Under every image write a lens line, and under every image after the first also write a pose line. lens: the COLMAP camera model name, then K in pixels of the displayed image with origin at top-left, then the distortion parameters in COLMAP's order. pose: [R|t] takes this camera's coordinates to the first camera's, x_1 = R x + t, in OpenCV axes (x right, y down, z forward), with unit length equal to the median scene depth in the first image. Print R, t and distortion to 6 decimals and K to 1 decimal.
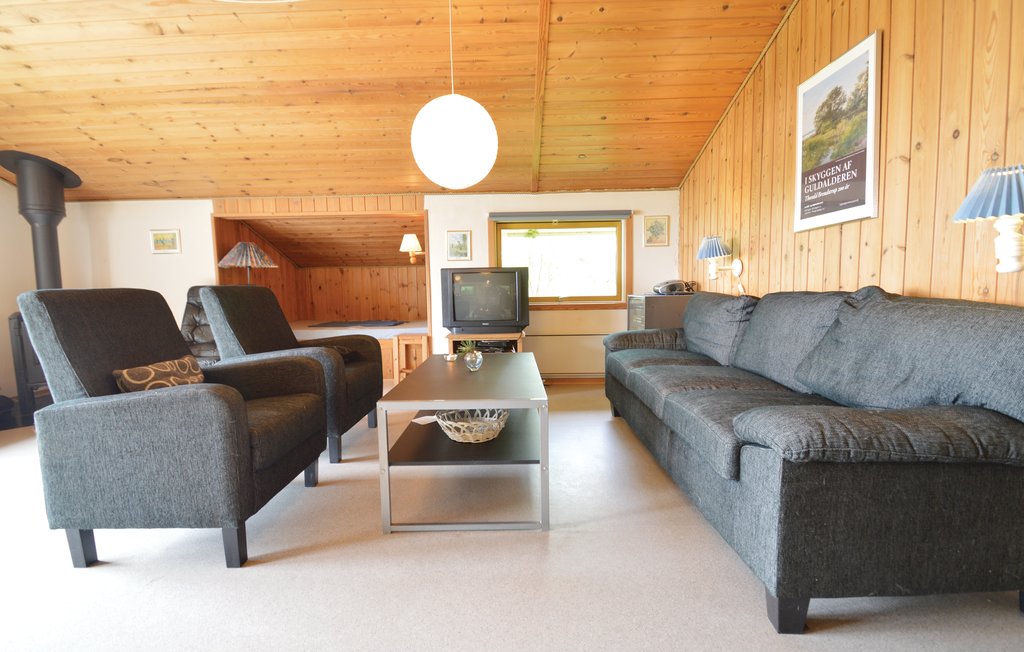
lens RADIAL K [[457.7, 0, 509.2], [0, 457.7, 327.5], [0, 0, 1]] dist [-0.015675, -0.003860]
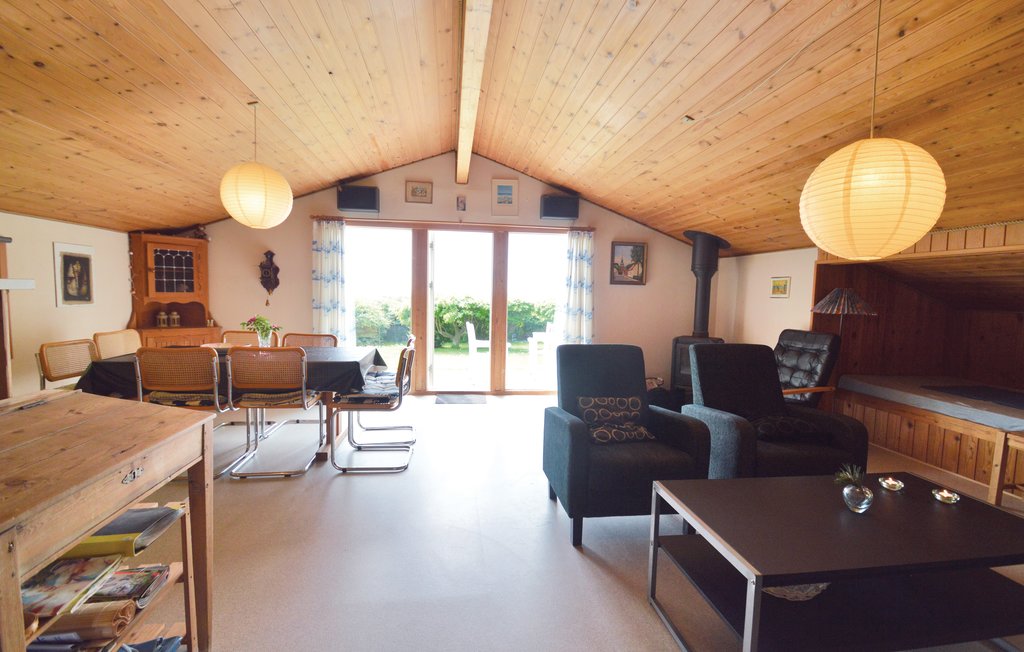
lens RADIAL K [[457.7, 0, 508.2], [0, 457.7, 327.5], [0, 0, 1]] dist [-0.015675, -0.003860]
pose [[0.119394, 0.096509, -0.988145, 0.432435], [-0.114200, 0.989994, 0.082891, -0.156389], [0.986257, 0.102950, 0.129221, 0.276578]]
